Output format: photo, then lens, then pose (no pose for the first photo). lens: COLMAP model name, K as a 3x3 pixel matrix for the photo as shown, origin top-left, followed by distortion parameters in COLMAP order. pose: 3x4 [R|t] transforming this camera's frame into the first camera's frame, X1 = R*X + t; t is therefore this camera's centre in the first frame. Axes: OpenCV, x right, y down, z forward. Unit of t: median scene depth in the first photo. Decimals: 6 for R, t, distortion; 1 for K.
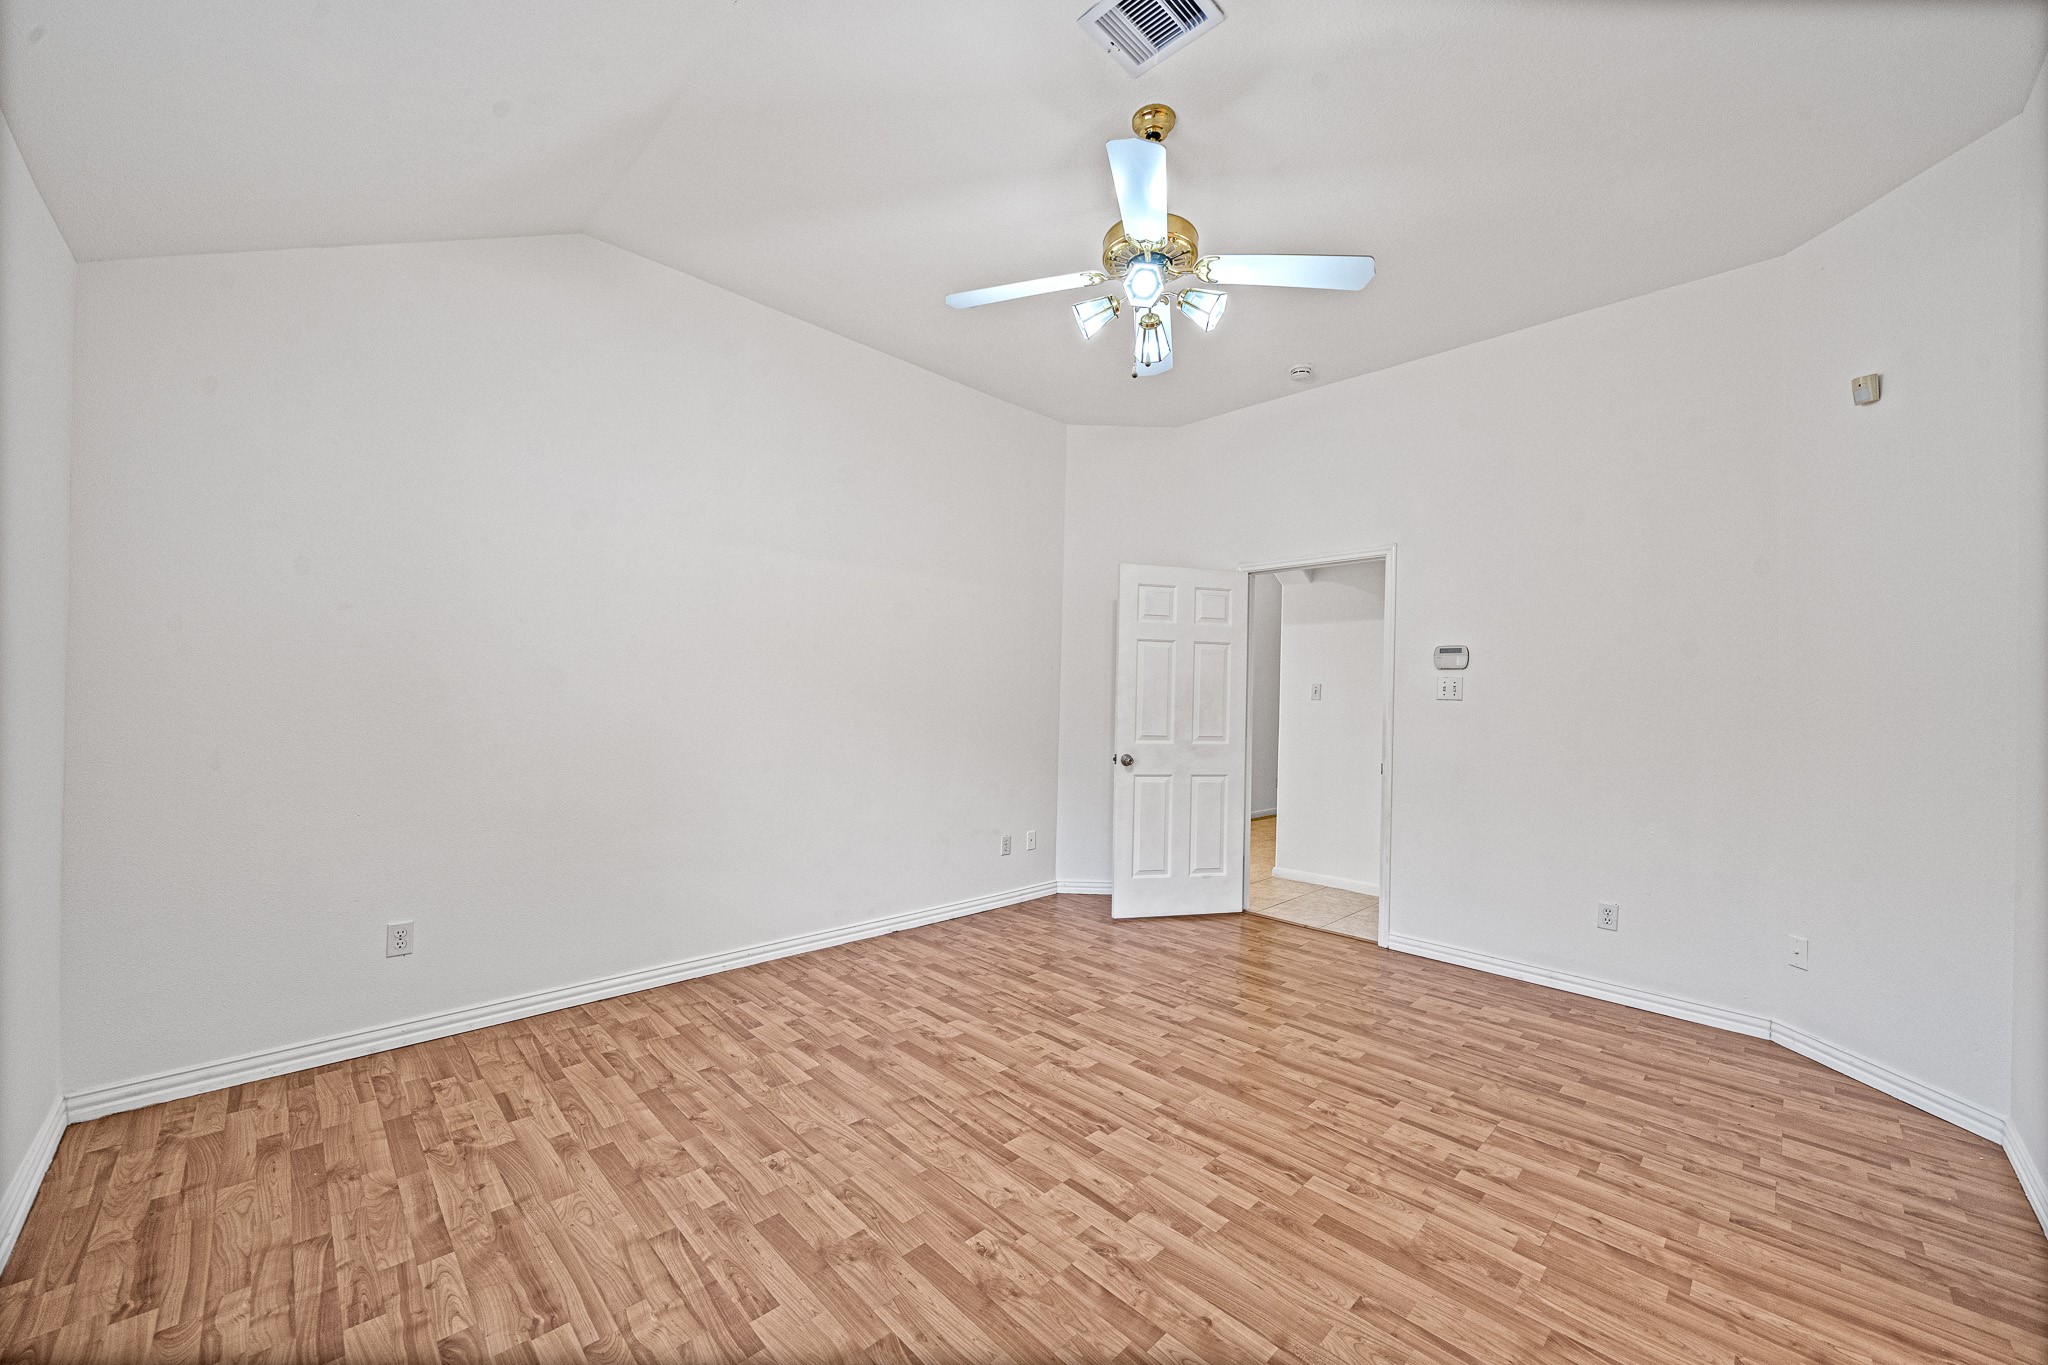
lens RADIAL K [[763.2, 0, 1003.4], [0, 763.2, 702.8], [0, 0, 1]] dist [0.000329, -0.001002]
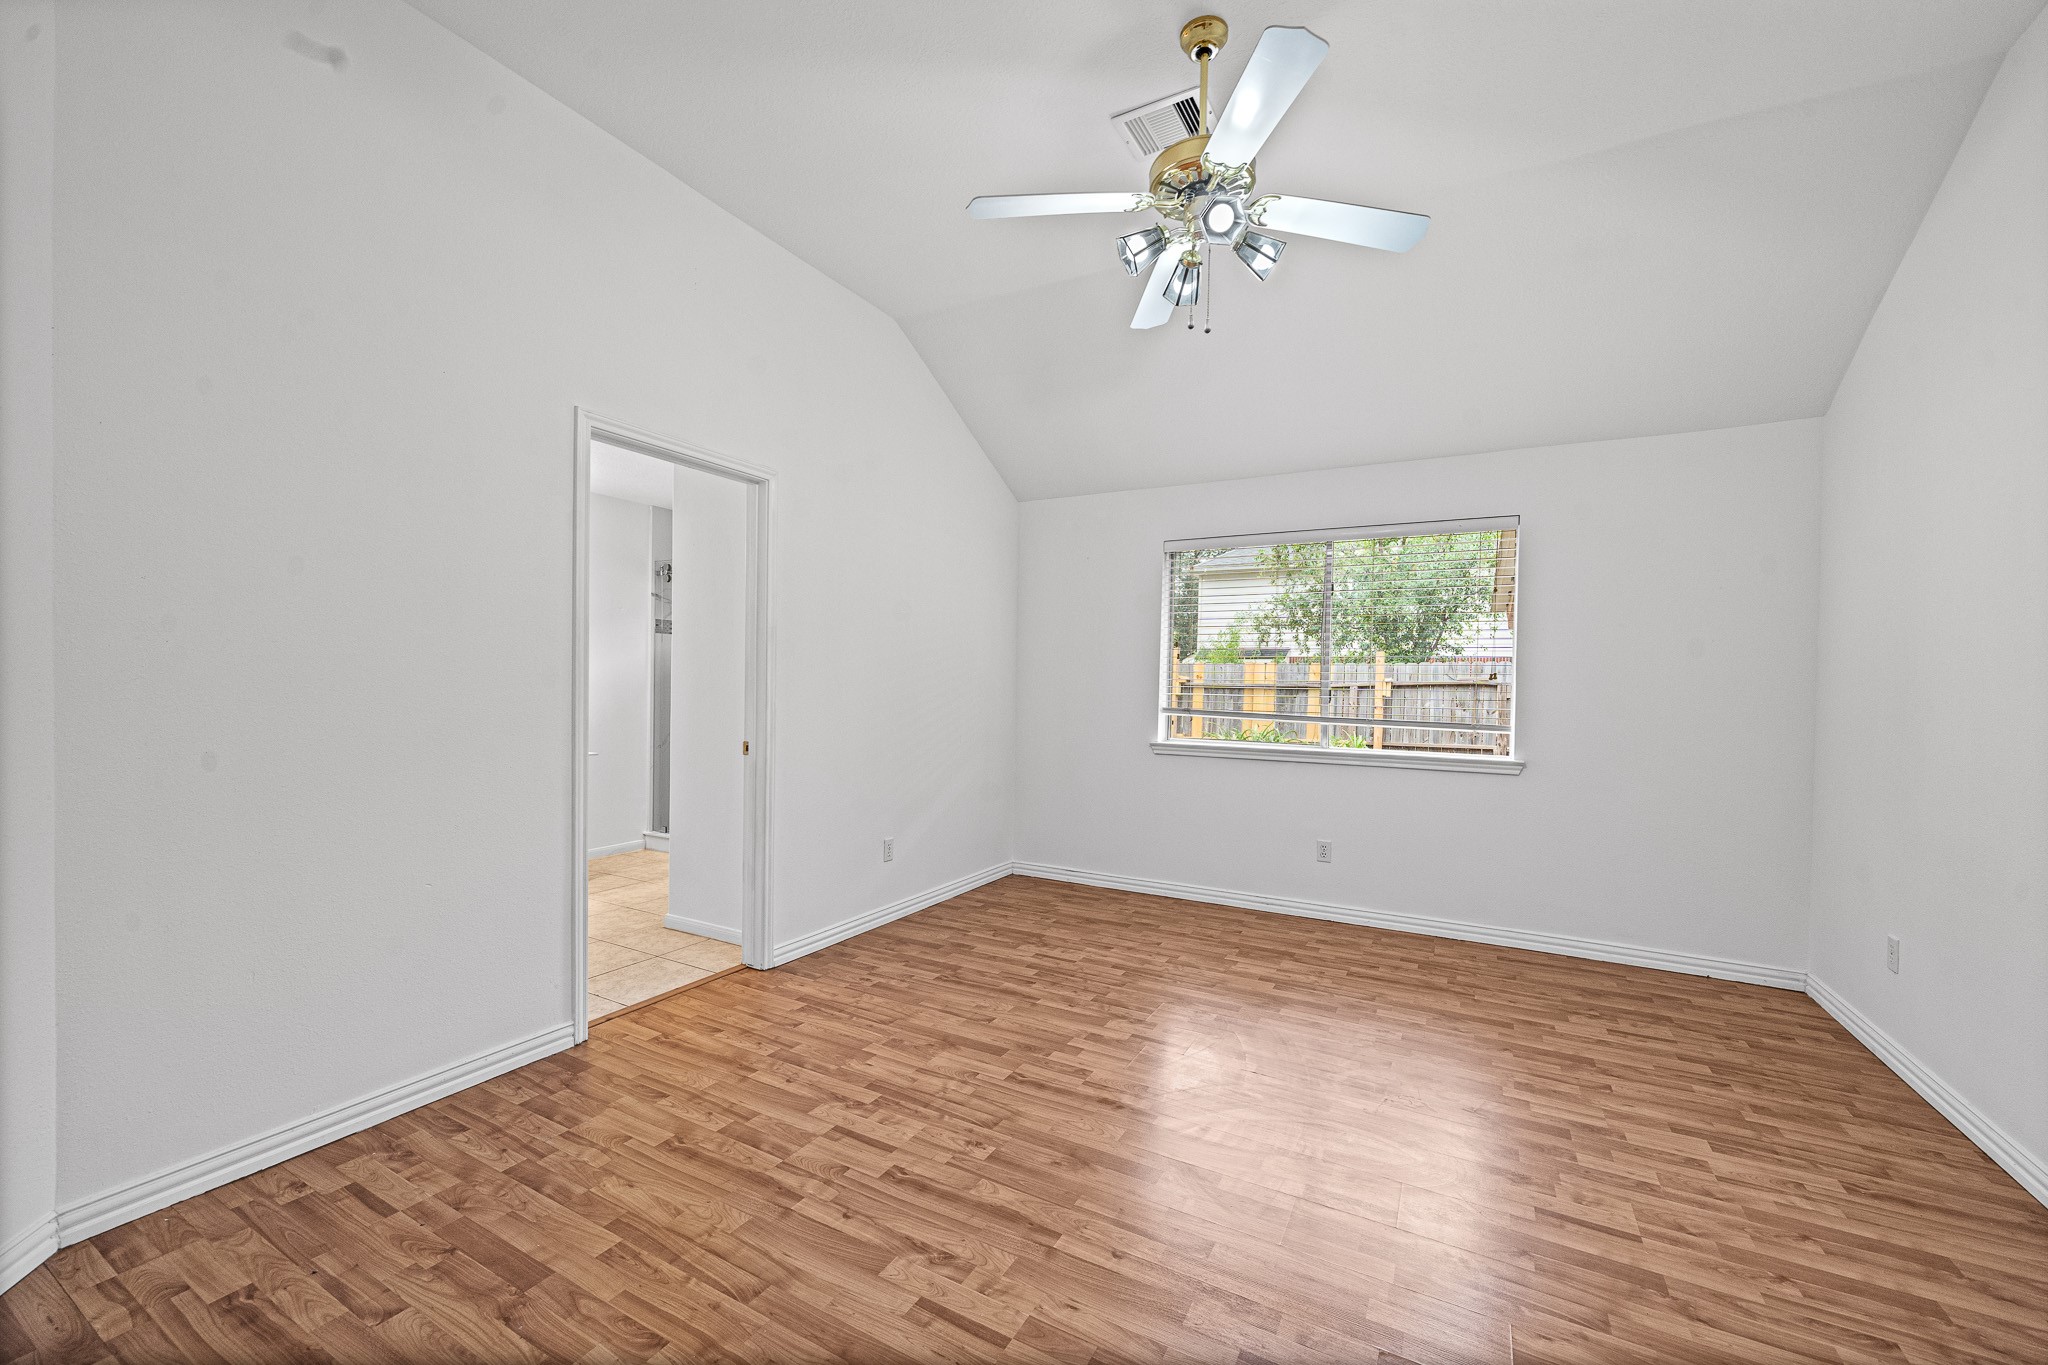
lens RADIAL K [[805.3, 0, 1021.4], [0, 805.3, 700.7], [0, 0, 1]] dist [-0.003065, -0.000297]
pose [[-0.951189, -0.034249, -0.306702, 0.663162], [-0.040987, 0.999039, 0.015552, 0.022748], [0.305874, 0.027363, -0.951679, 1.843309]]
